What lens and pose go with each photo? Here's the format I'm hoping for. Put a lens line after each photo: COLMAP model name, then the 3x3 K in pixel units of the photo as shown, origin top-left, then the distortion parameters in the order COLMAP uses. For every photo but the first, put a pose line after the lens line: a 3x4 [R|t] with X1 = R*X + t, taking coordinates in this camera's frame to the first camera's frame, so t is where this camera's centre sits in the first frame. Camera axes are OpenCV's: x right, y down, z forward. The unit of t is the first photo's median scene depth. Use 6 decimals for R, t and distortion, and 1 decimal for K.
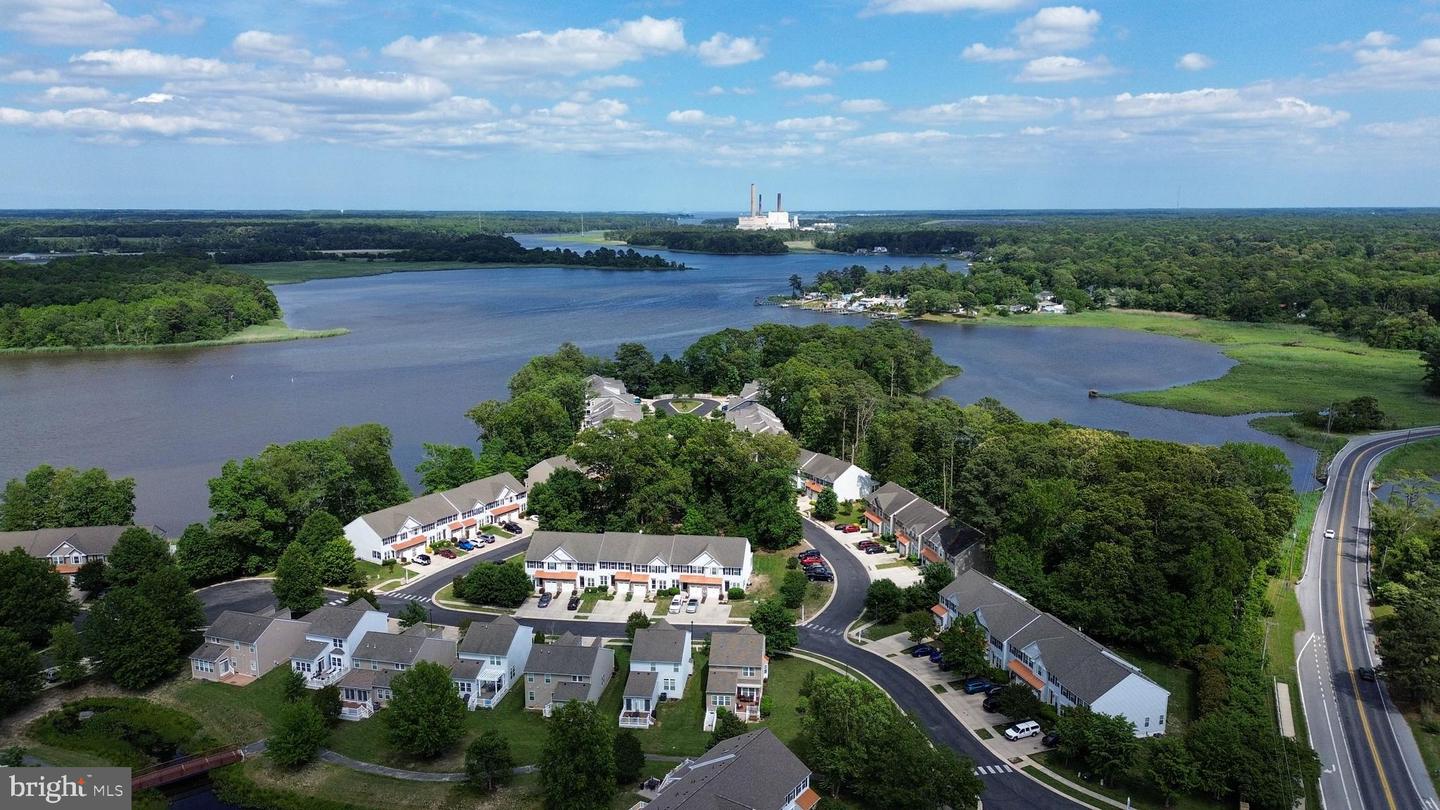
lens RADIAL K [[1014.3, 0, 724.9], [0, 1014.3, 408.7], [0, 0, 1]] dist [0.091496, -0.102477]
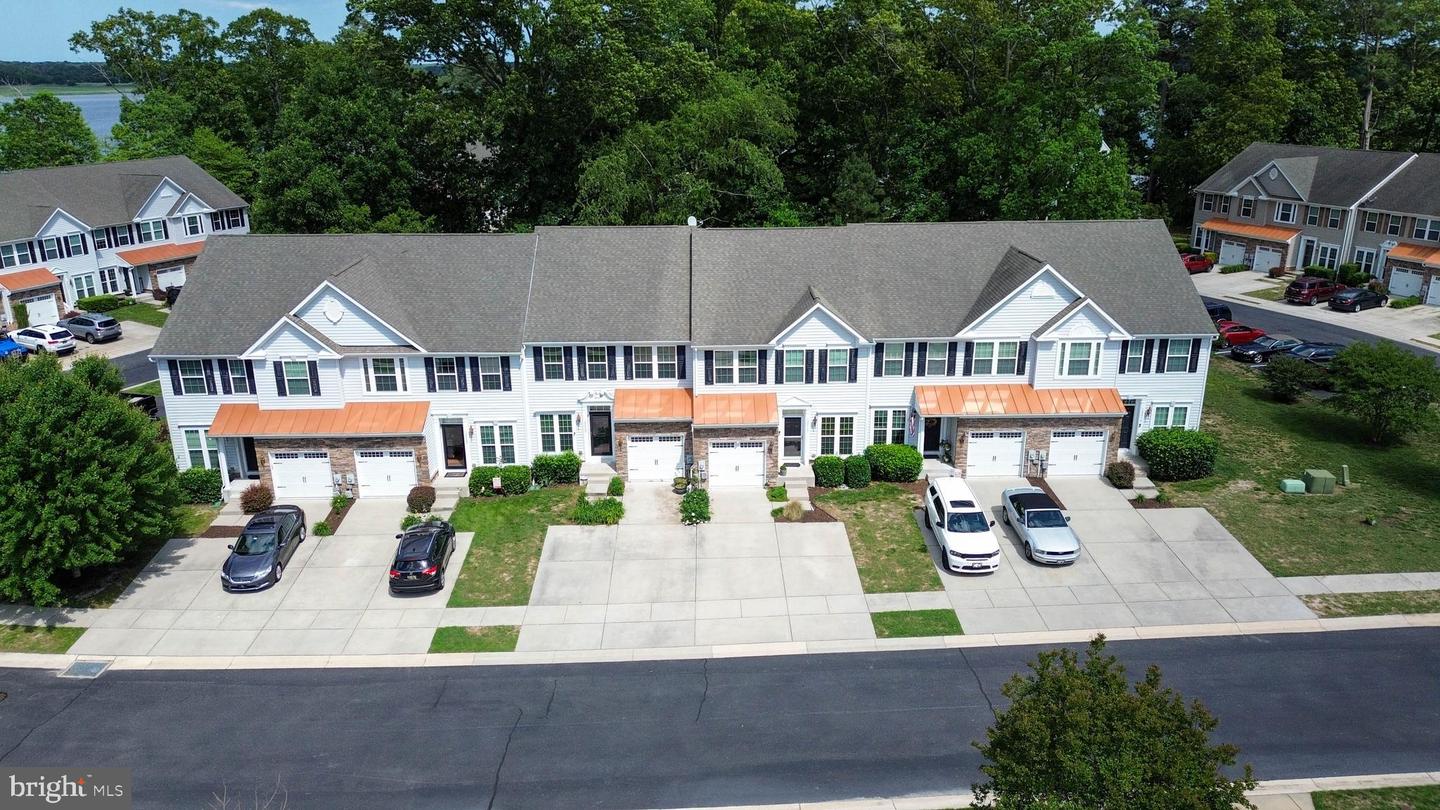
lens RADIAL K [[1014.3, 0, 724.9], [0, 1014.3, 408.7], [0, 0, 1]] dist [0.091496, -0.102477]
pose [[0.985891, -0.056618, 0.157523, -0.117431], [0.036440, 0.991085, 0.128154, 0.136886], [-0.163375, -0.120606, 0.979164, 0.781302]]
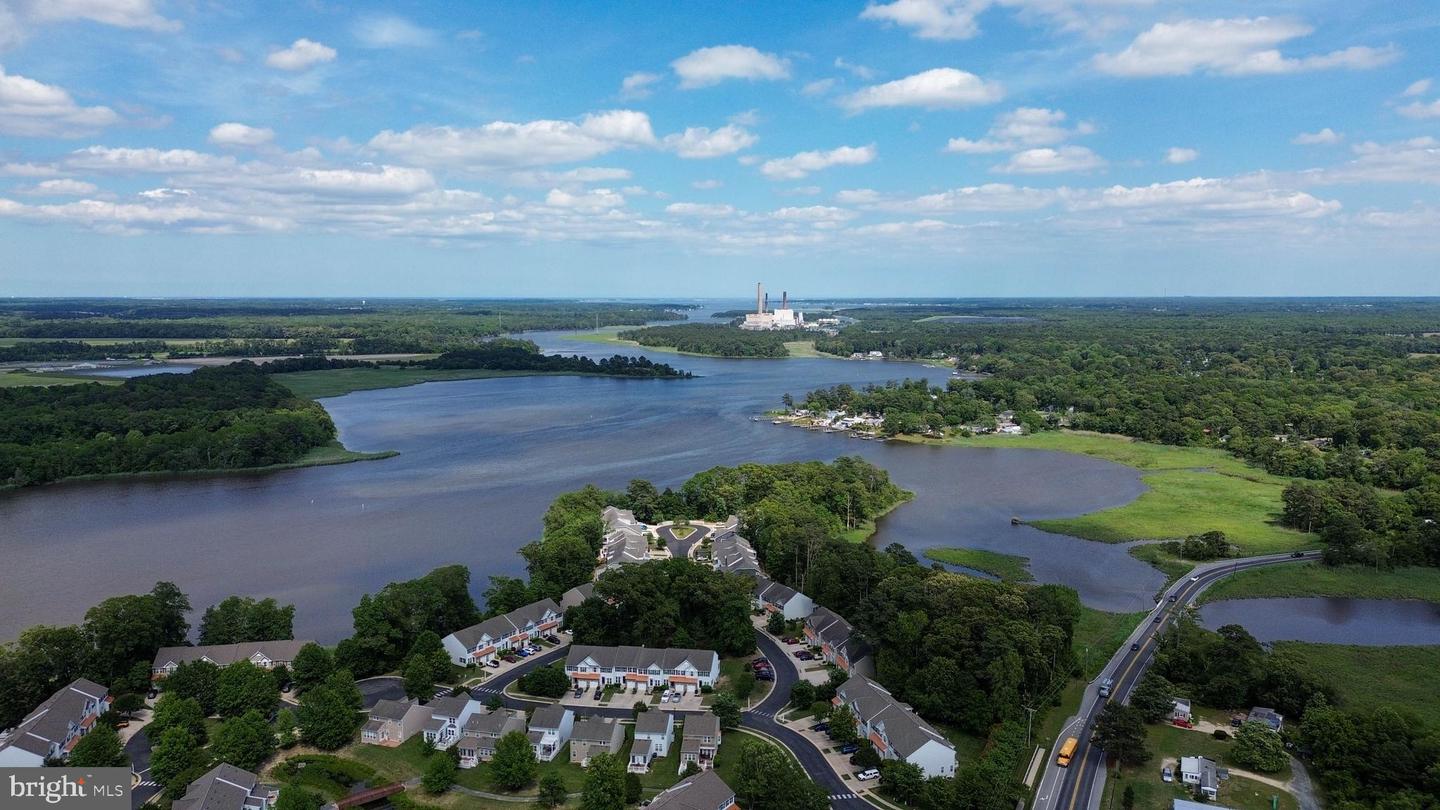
lens RADIAL K [[1020.0, 0, 723.7], [0, 1020.0, 402.2], [0, 0, 1]] dist [0.083404, -0.098168]
pose [[0.999924, 0.000961, -0.012263, 0.053439], [-0.002013, 0.996285, -0.086094, -0.105910], [0.012135, 0.086112, 0.996212, -0.525887]]
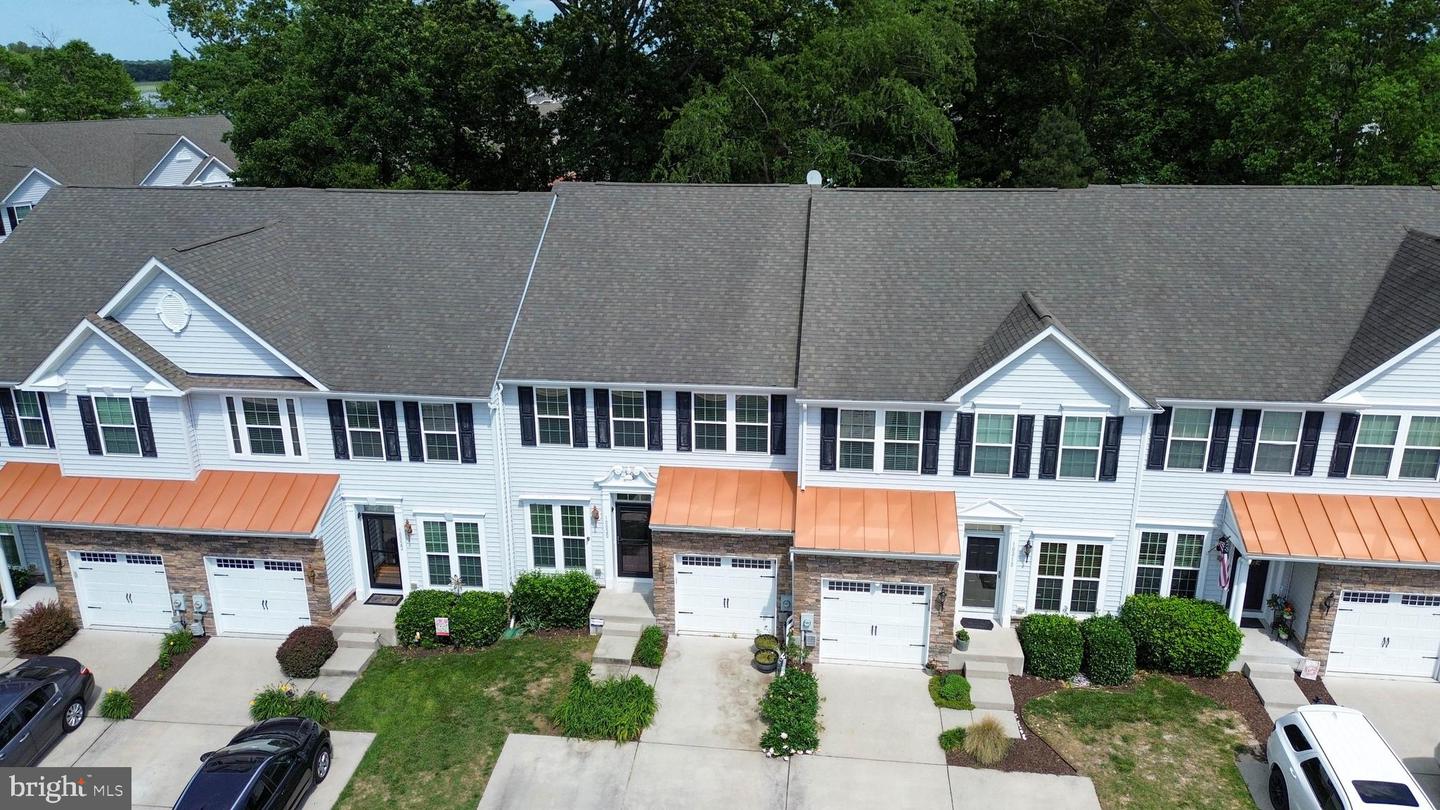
lens RADIAL K [[1014.3, 0, 724.9], [0, 1014.3, 408.7], [0, 0, 1]] dist [0.091496, -0.102477]
pose [[0.999411, -0.011721, 0.032242, -0.102288], [0.007625, 0.992211, 0.124339, 0.137712], [-0.033448, -0.124020, 0.991716, 0.877337]]
